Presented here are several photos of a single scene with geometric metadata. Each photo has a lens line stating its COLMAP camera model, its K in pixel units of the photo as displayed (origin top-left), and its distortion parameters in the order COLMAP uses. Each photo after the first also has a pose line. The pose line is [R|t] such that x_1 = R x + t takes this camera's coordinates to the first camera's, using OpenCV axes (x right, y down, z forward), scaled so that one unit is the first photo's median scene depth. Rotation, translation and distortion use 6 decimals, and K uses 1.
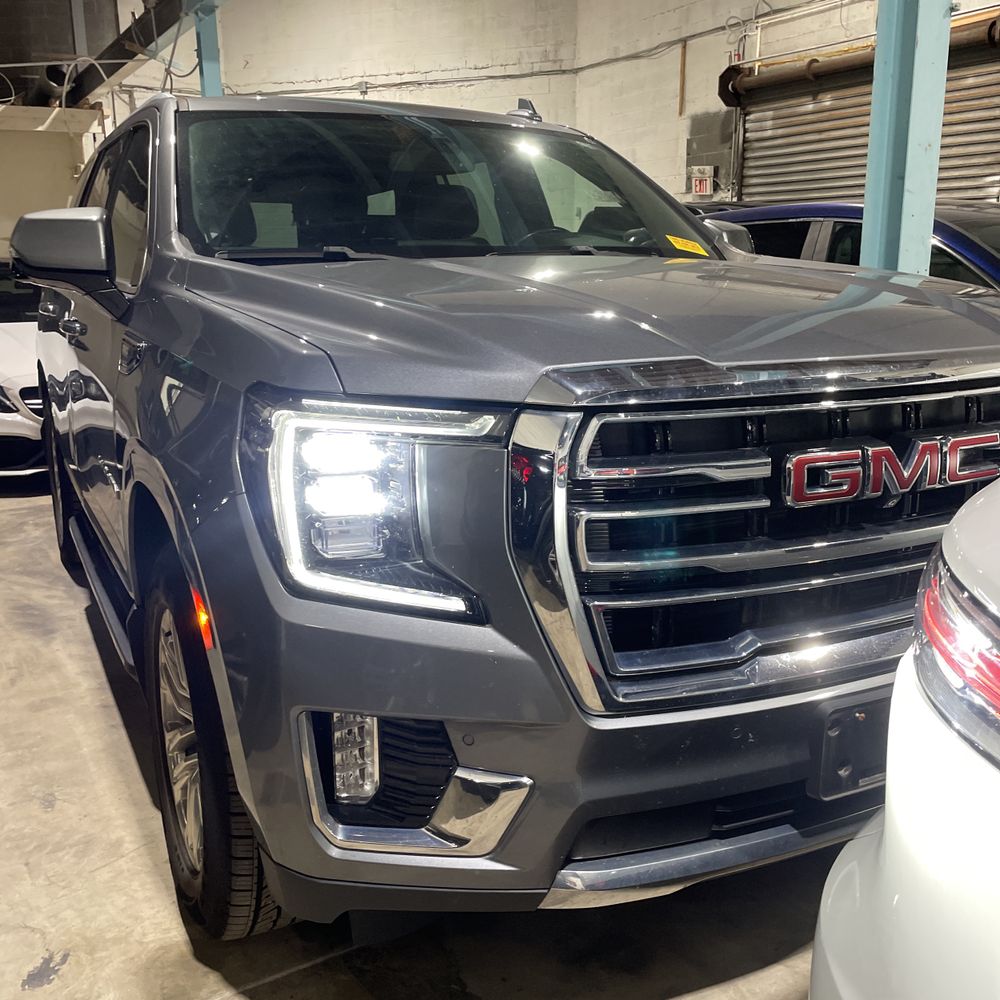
lens RADIAL K [[977.1, 0, 500.0], [0, 977.1, 500.0], [0, 0, 1]] dist [0.089269, -0.108871]
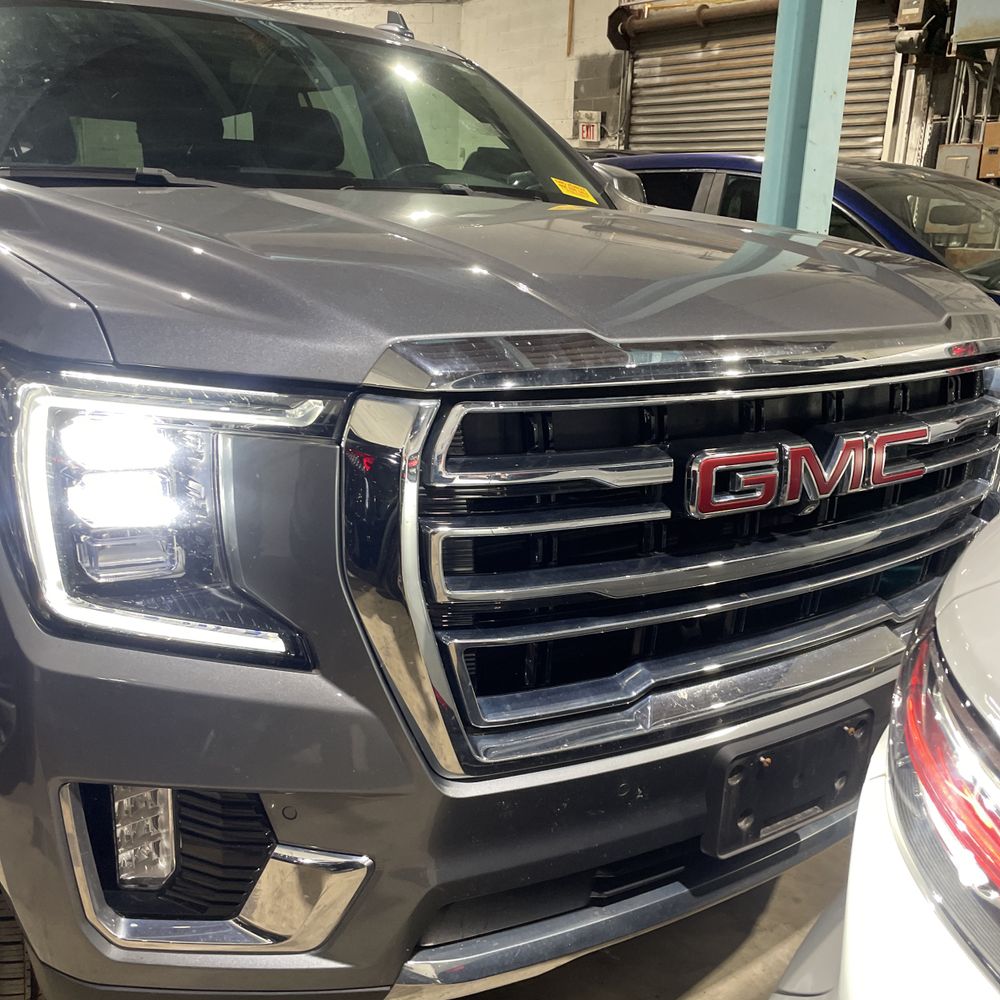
lens RADIAL K [[977.1, 0, 500.0], [0, 977.1, 500.0], [0, 0, 1]] dist [0.089269, -0.108871]
pose [[0.992736, 0.010074, 0.119888, 0.036150], [-0.016455, 0.998493, 0.052359, -0.046450], [-0.119180, -0.053951, 0.991406, 0.206927]]
